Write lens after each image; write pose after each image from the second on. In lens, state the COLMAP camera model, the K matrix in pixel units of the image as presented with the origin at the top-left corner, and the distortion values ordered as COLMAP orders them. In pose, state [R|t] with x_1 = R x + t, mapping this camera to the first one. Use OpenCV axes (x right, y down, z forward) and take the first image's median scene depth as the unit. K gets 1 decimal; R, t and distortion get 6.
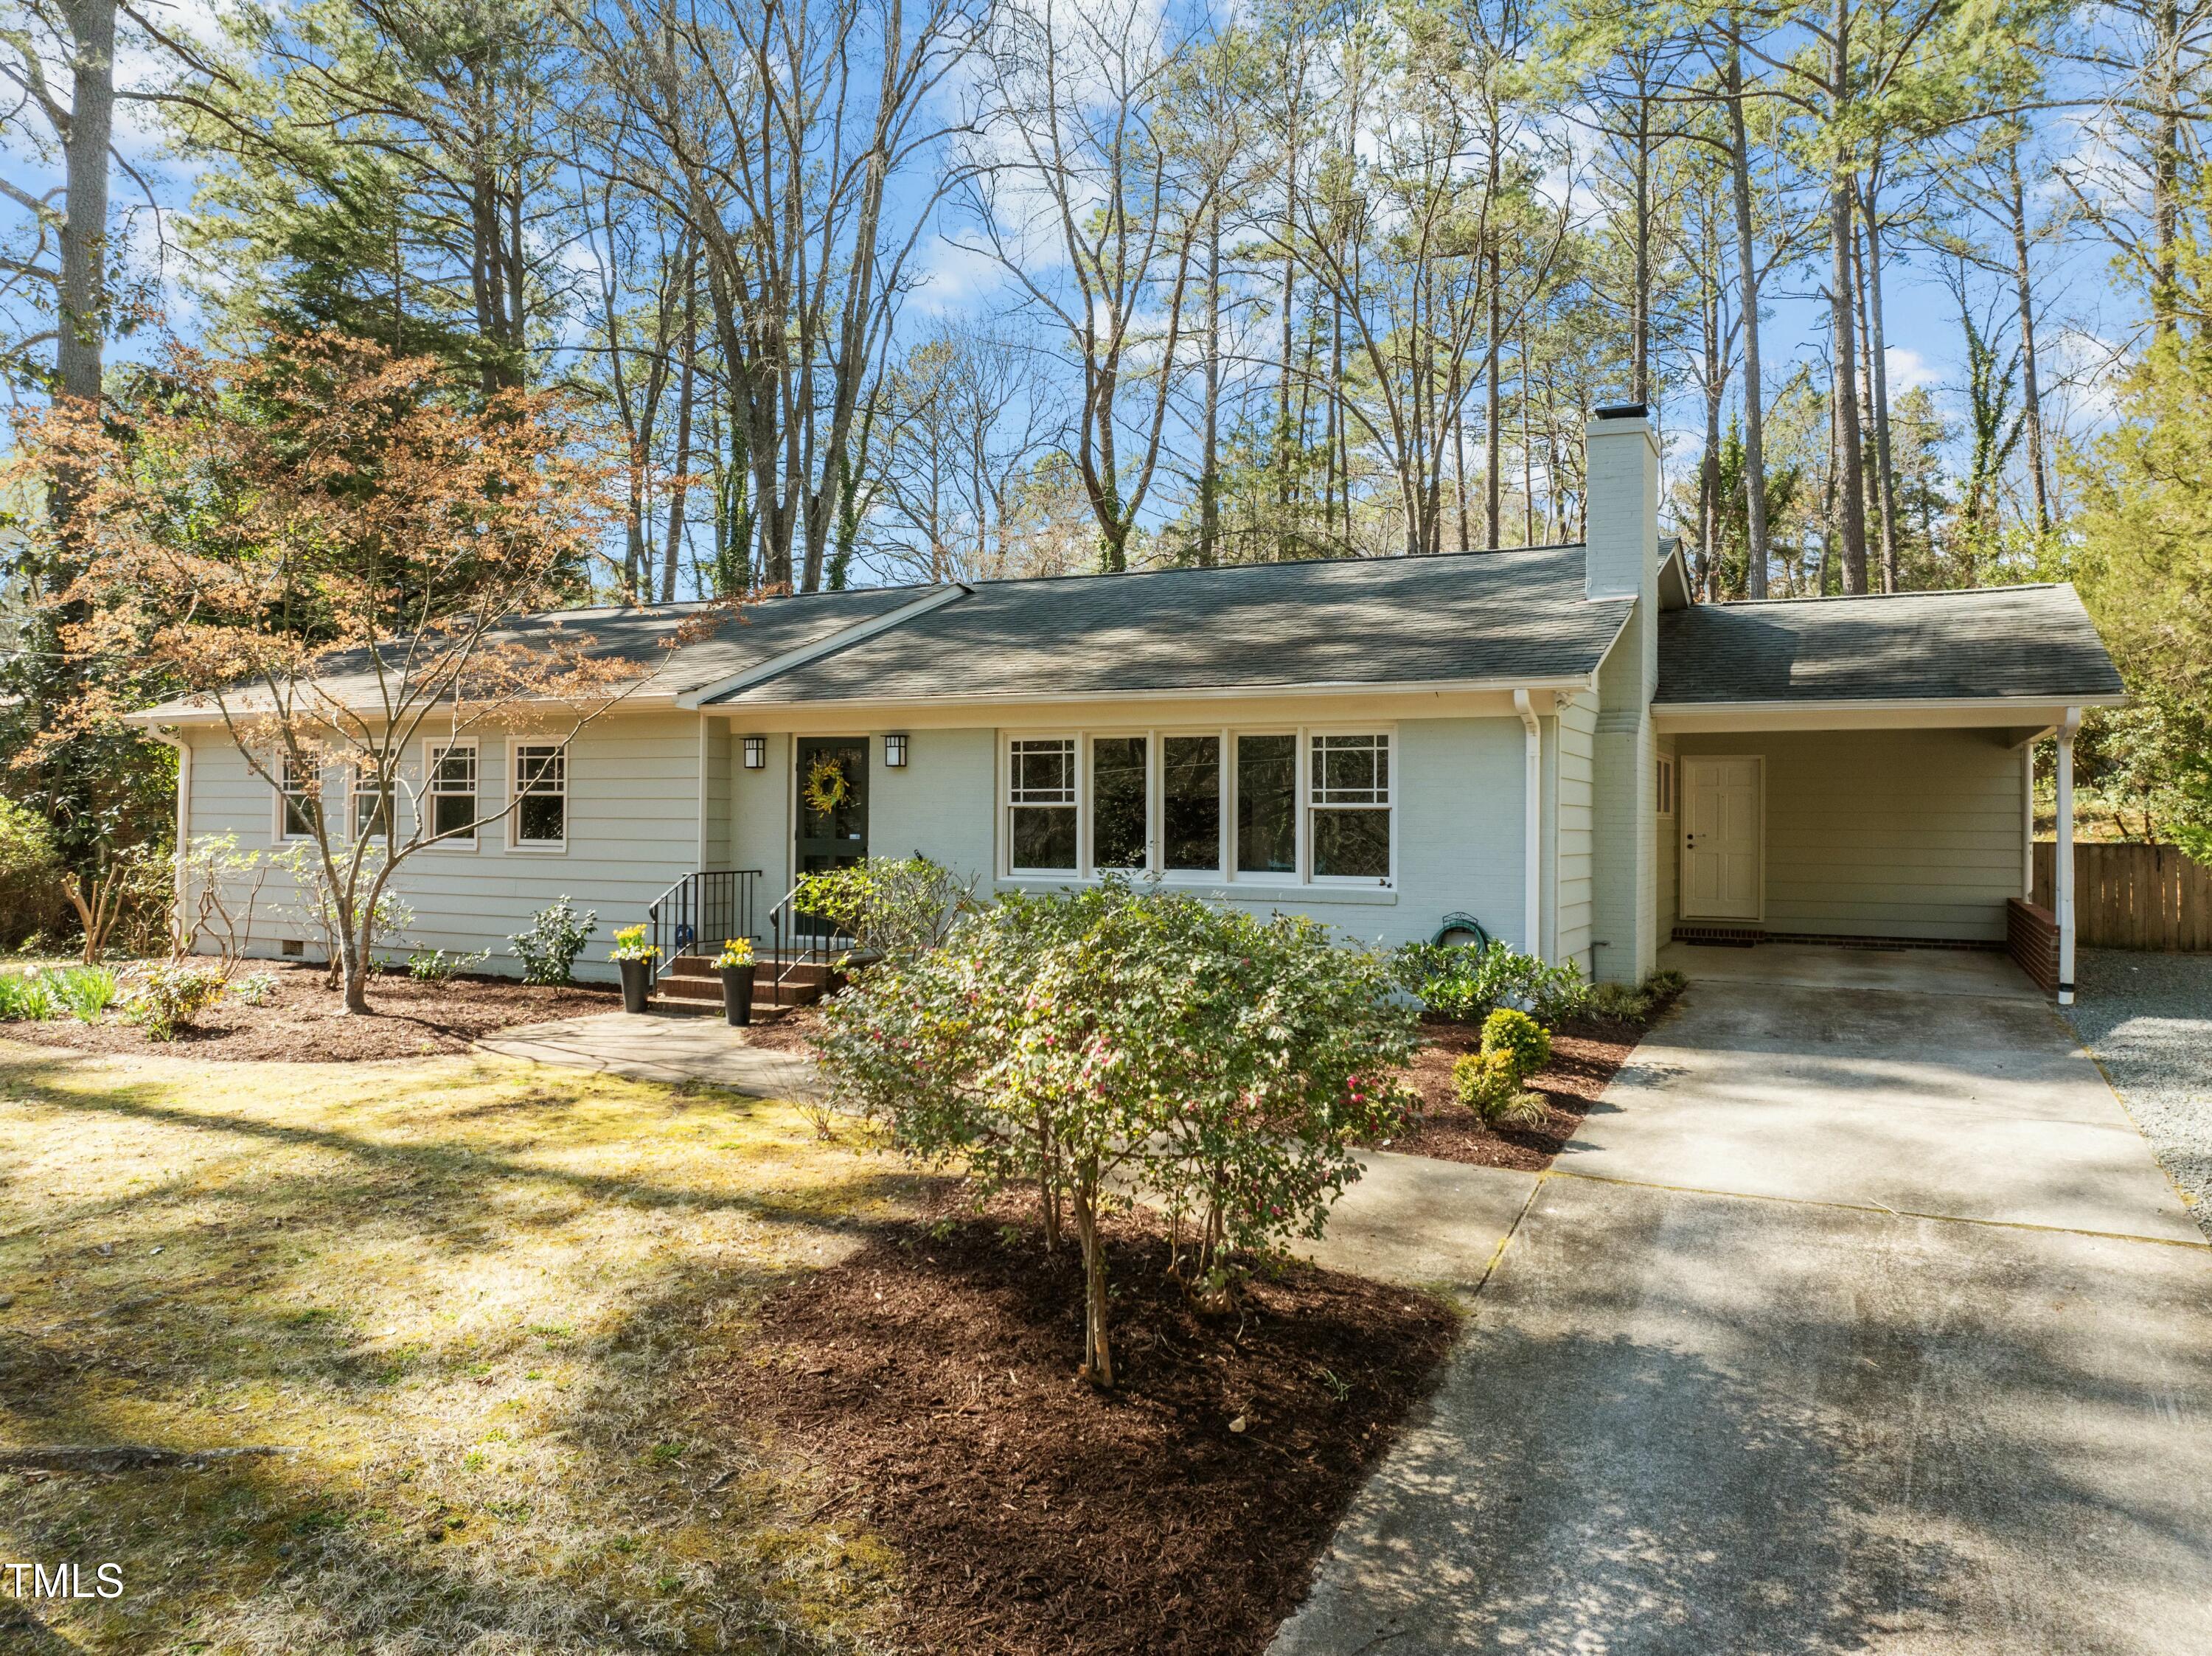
lens RADIAL K [[1525.2, 0, 1110.4], [0, 1525.2, 790.2], [0, 0, 1]] dist [-0.037007, -0.000733]
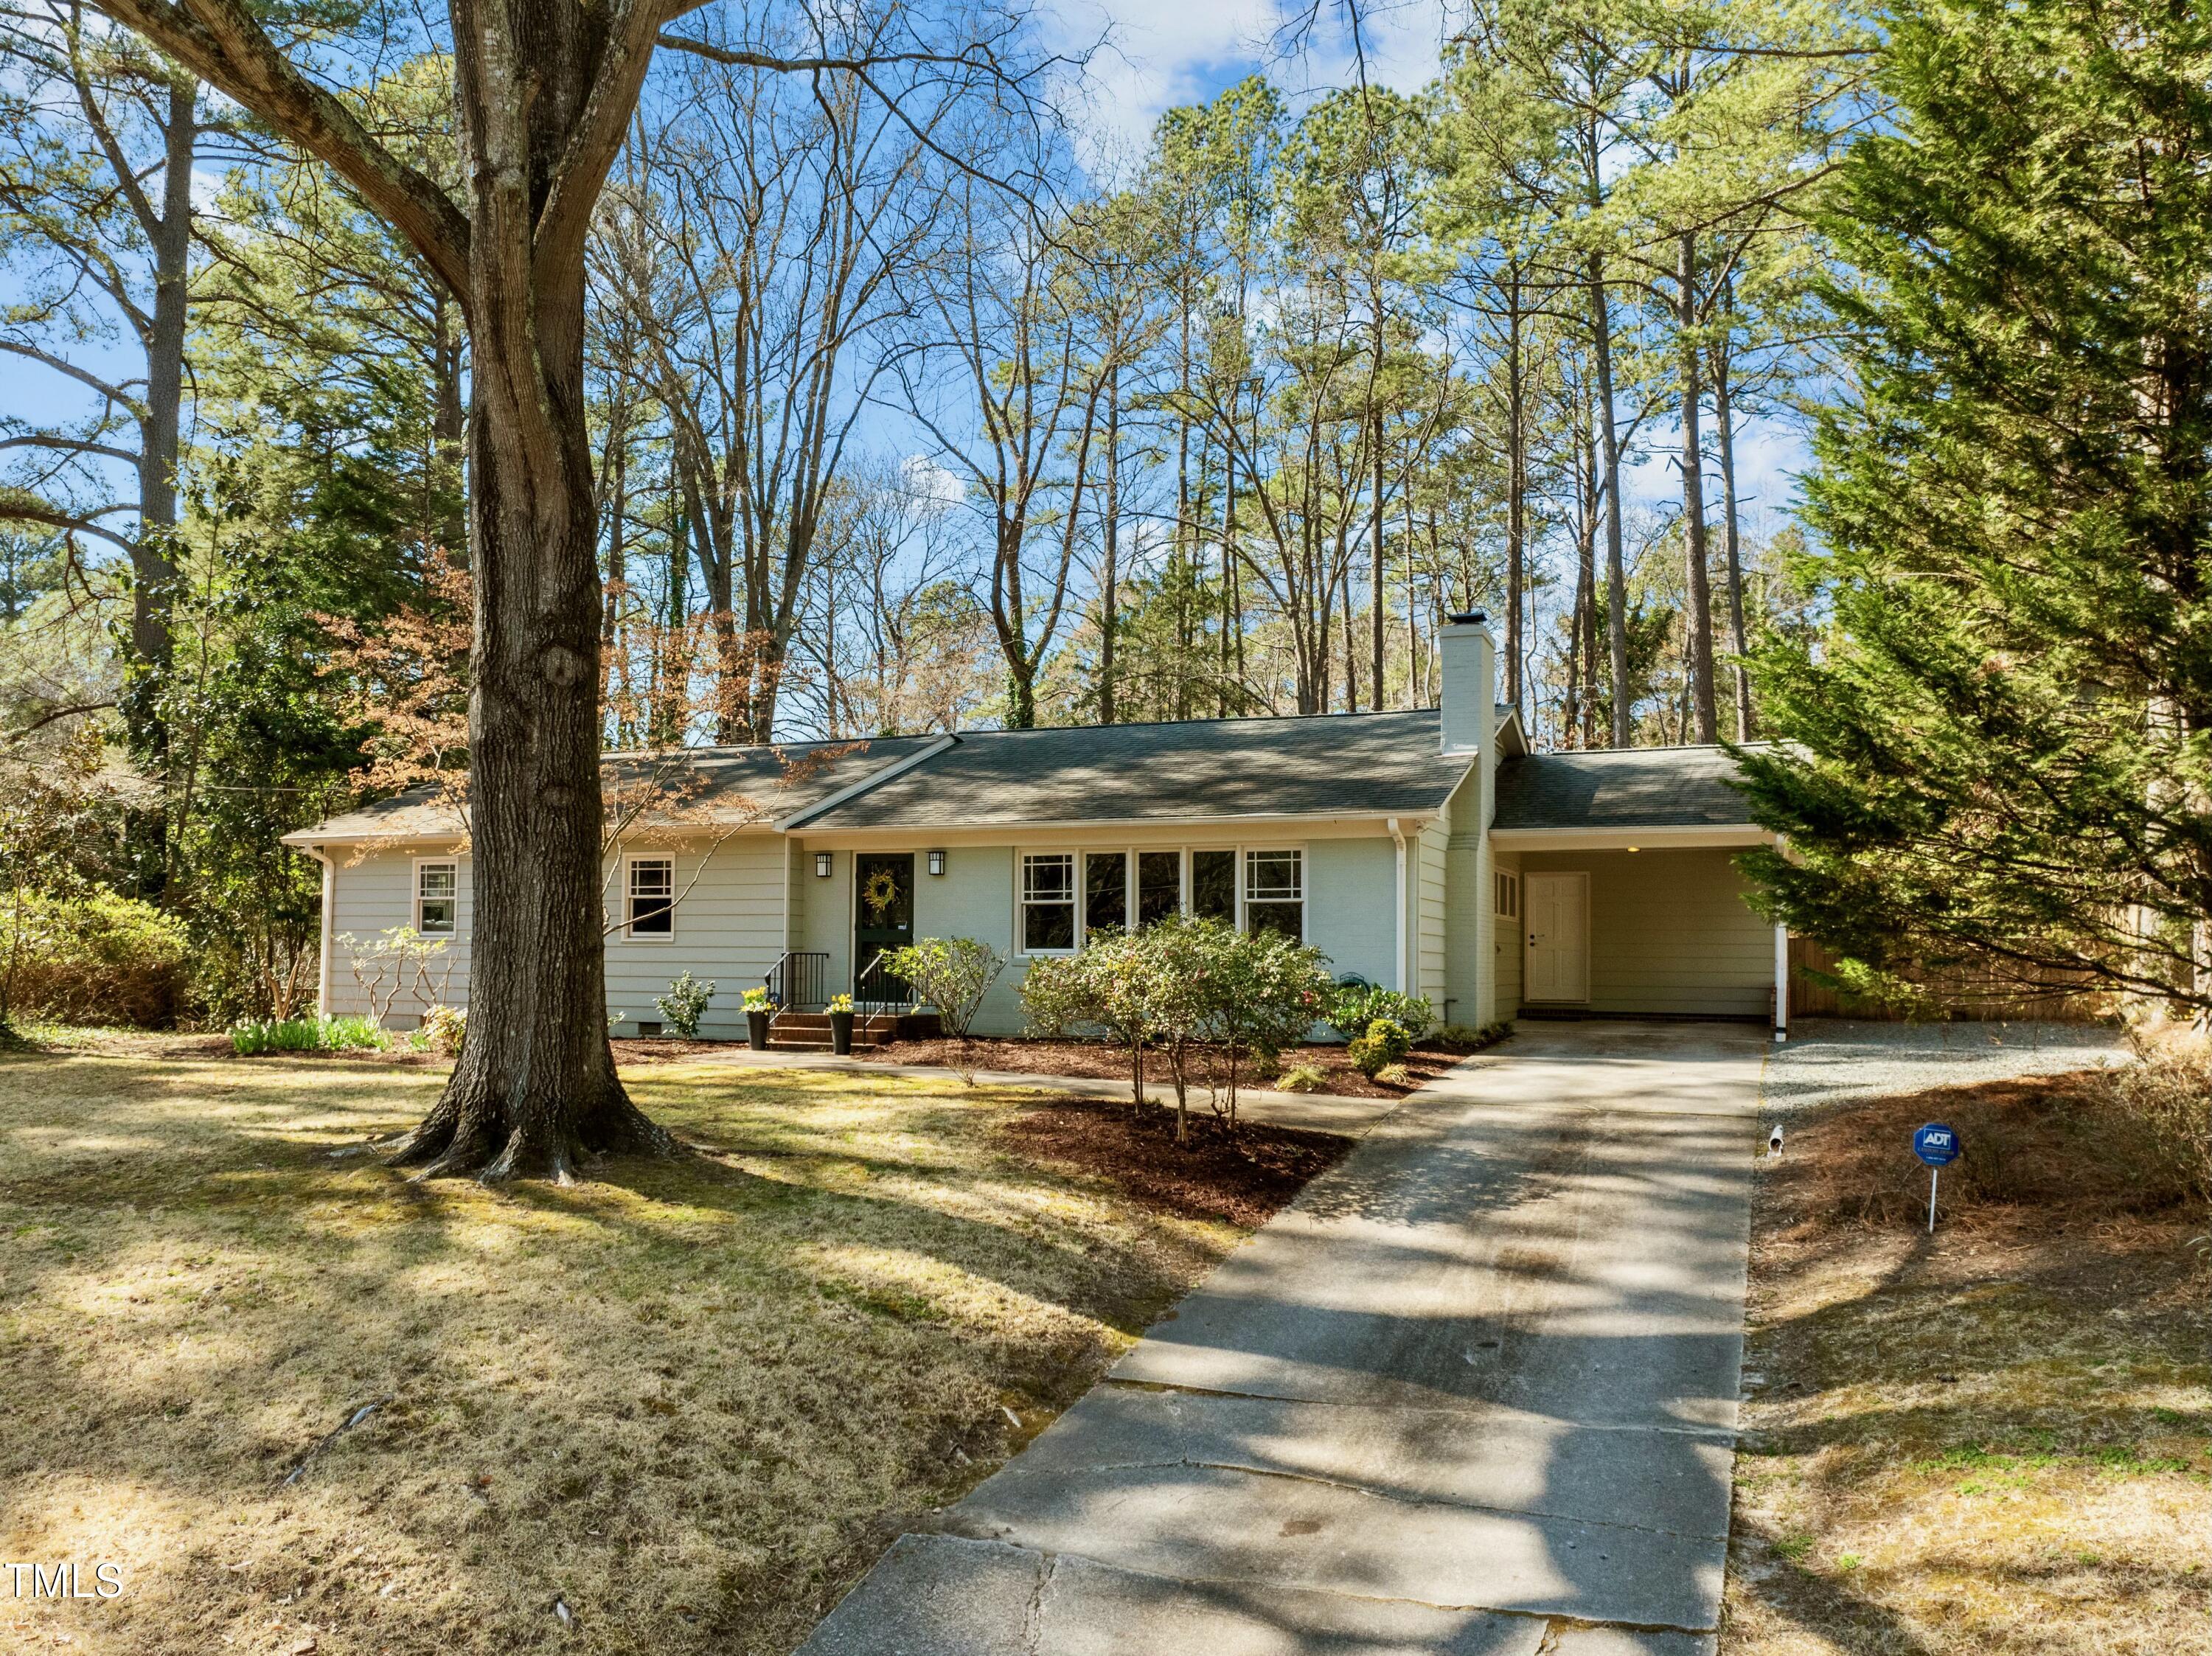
lens RADIAL K [[1631.5, 0, 1011.4], [0, 1631.5, 887.0], [0, 0, 1]] dist [-0.027733, -0.000346]
pose [[0.999734, 0.001617, 0.023014, -0.058205], [-0.001029, 0.999674, -0.025528, 0.017526], [-0.023048, 0.025497, 0.999409, -0.244063]]
